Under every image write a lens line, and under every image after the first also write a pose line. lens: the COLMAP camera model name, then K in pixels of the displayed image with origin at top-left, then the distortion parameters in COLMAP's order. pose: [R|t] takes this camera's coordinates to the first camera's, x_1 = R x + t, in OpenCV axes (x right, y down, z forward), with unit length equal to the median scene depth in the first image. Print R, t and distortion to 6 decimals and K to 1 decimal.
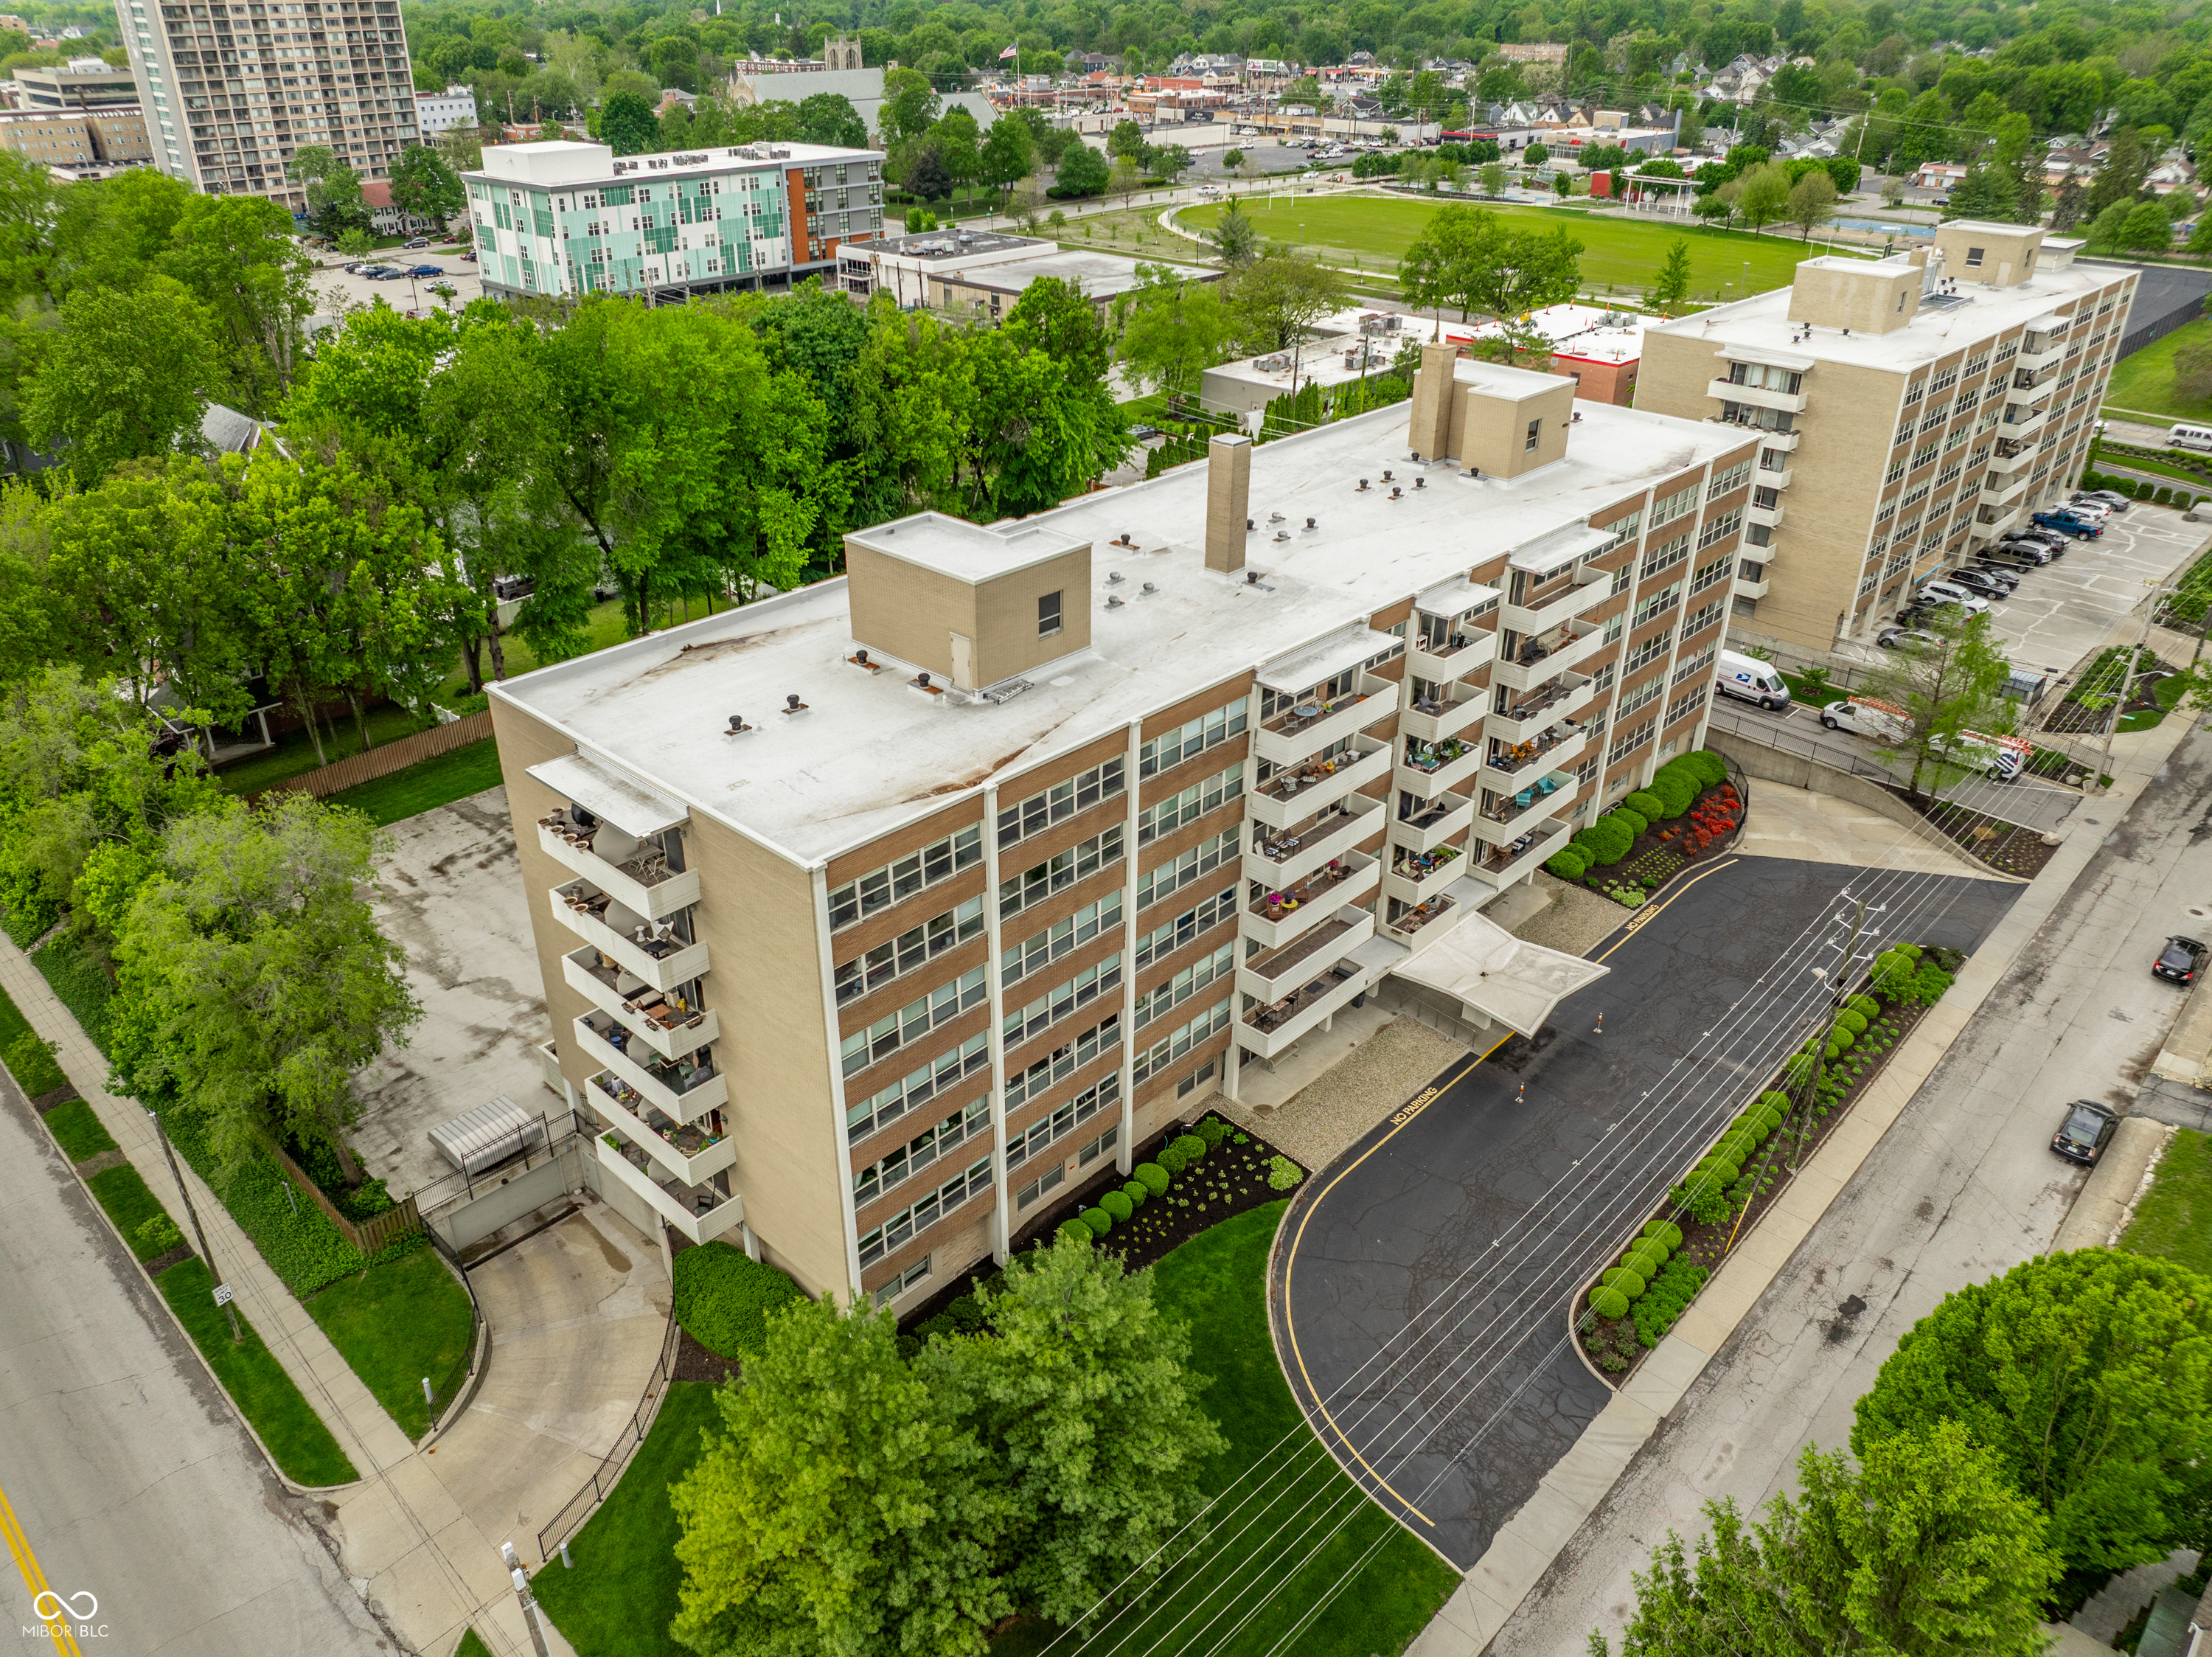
lens RADIAL K [[1588.9, 0, 1065.2], [0, 1588.9, 834.7], [0, 0, 1]] dist [-0.051166, 0.031114]
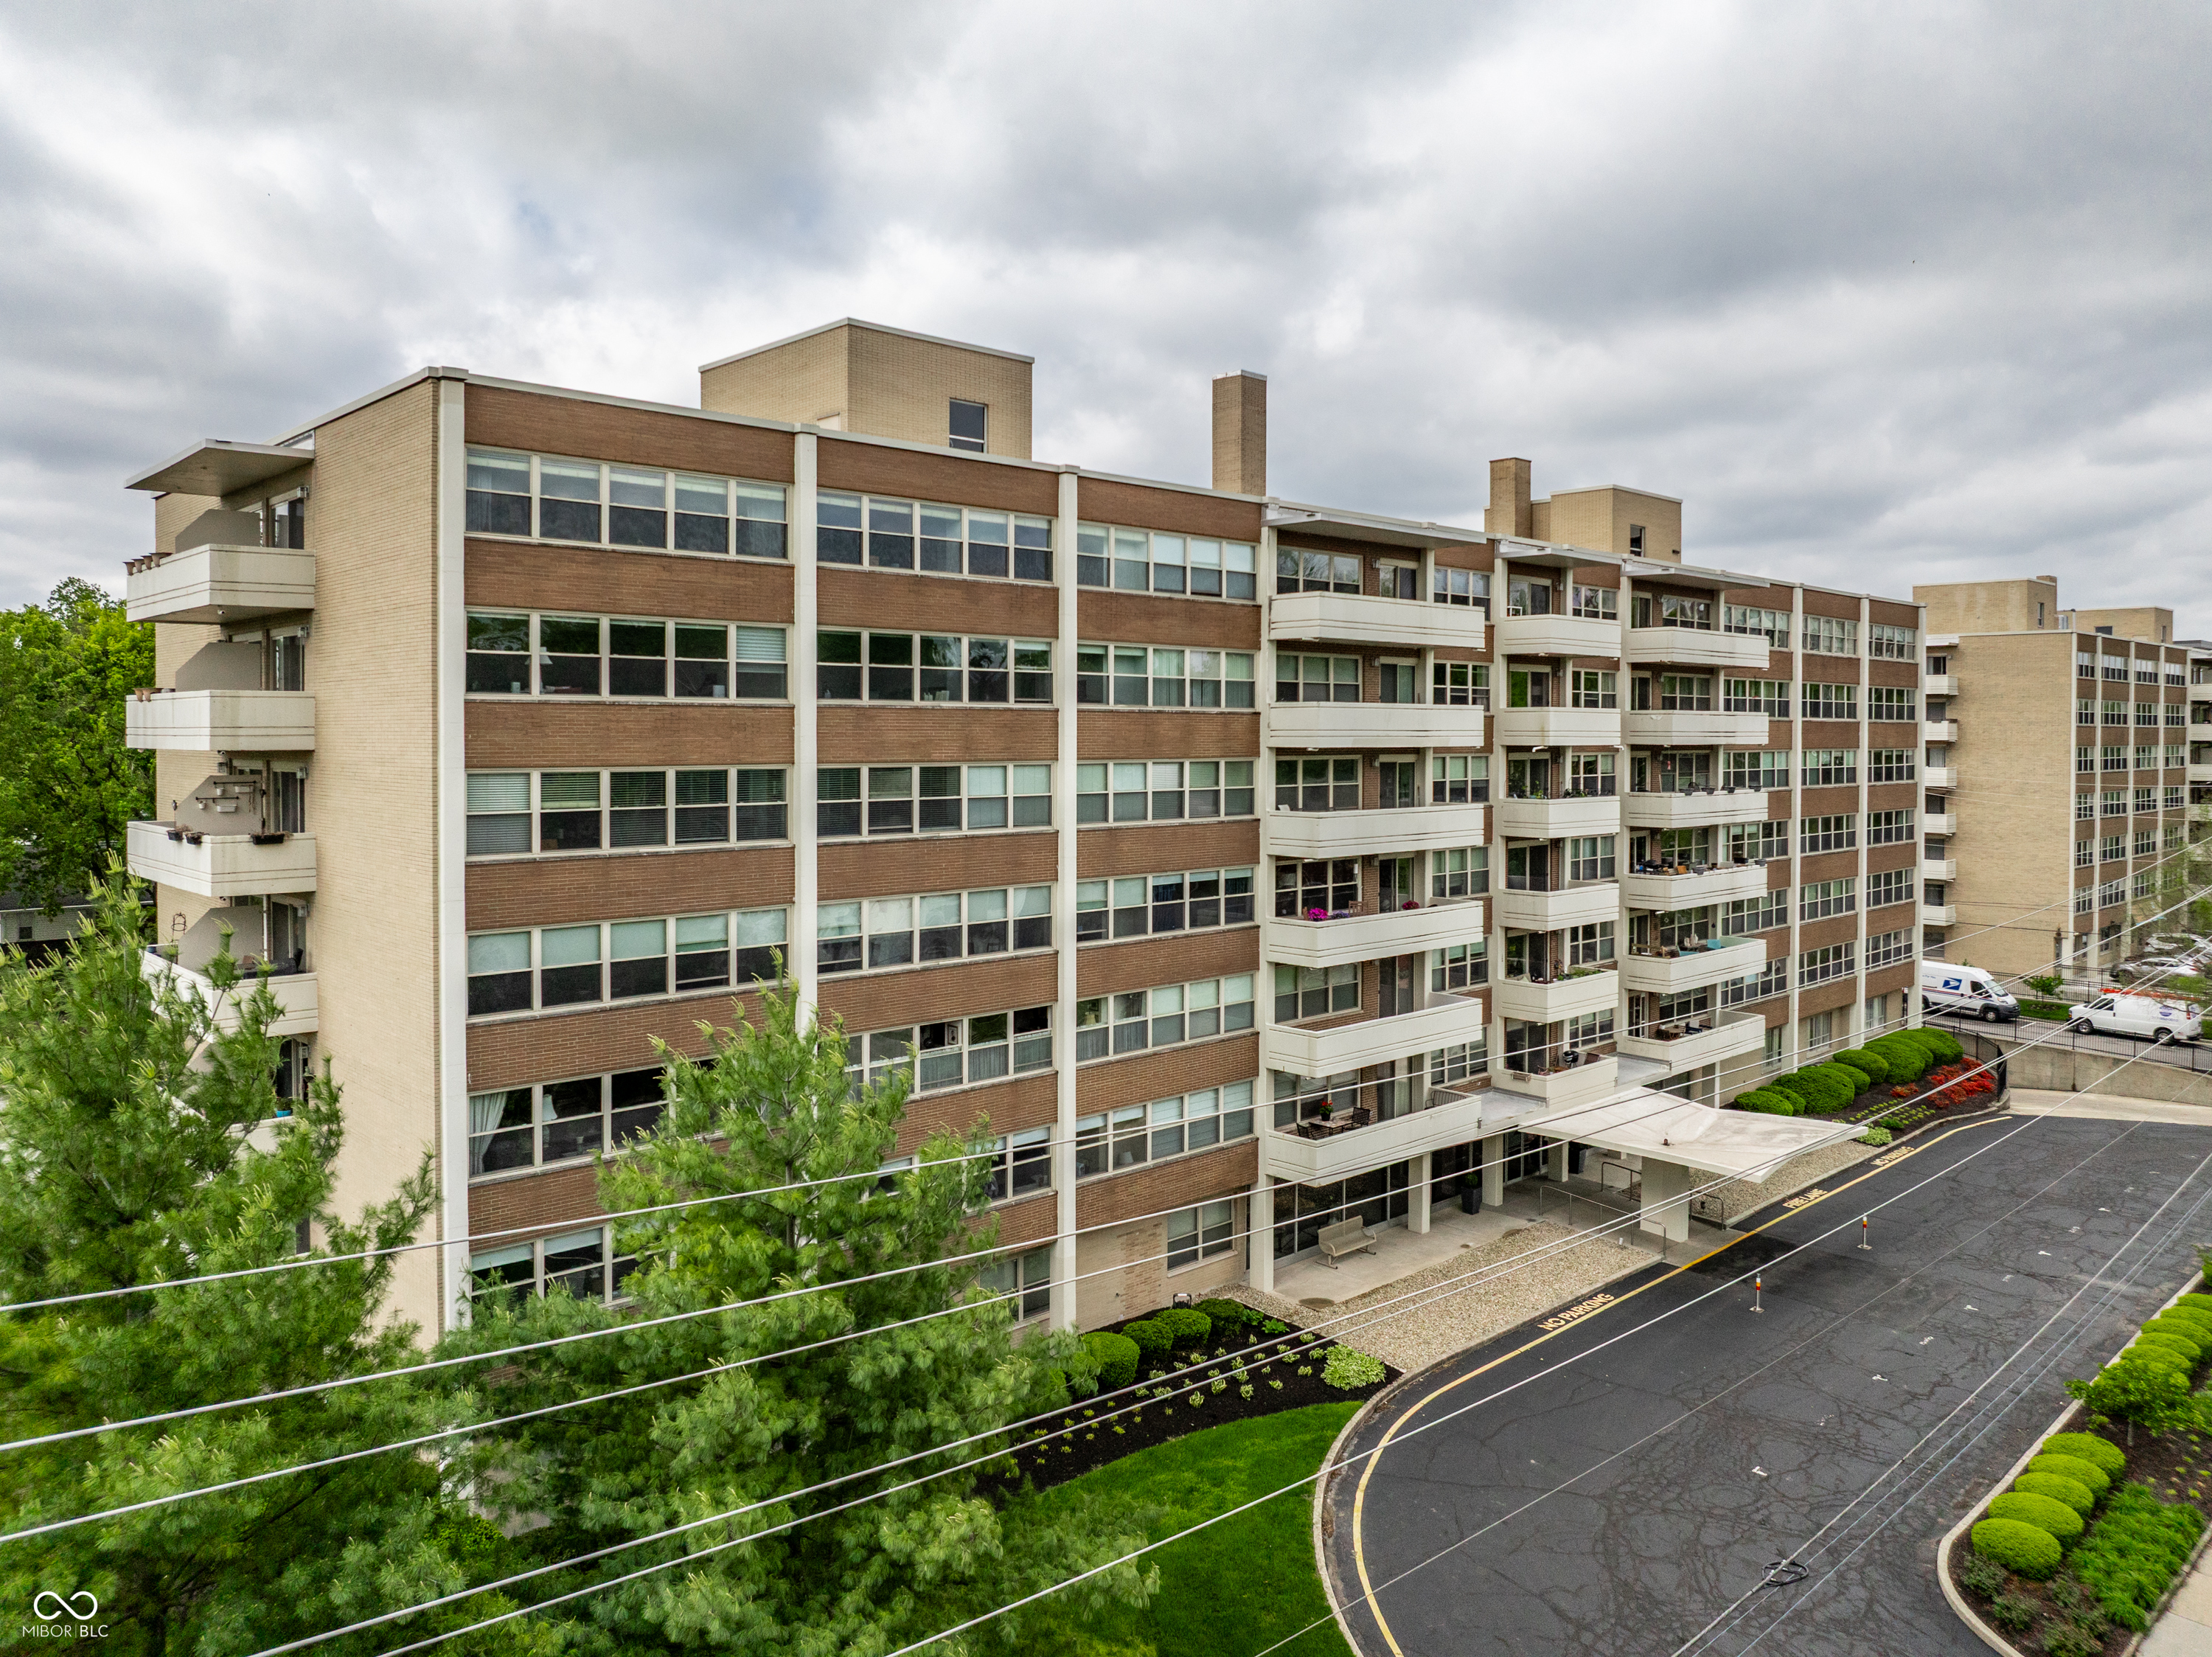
lens RADIAL K [[1583.8, 0, 1103.0], [0, 1583.8, 758.5], [0, 0, 1]] dist [-0.030153, 0.001185]
pose [[0.999010, 0.006383, -0.044033, 0.056435], [-0.026196, 0.884318, -0.466149, 0.216413], [0.035964, 0.466841, 0.883610, 0.309564]]
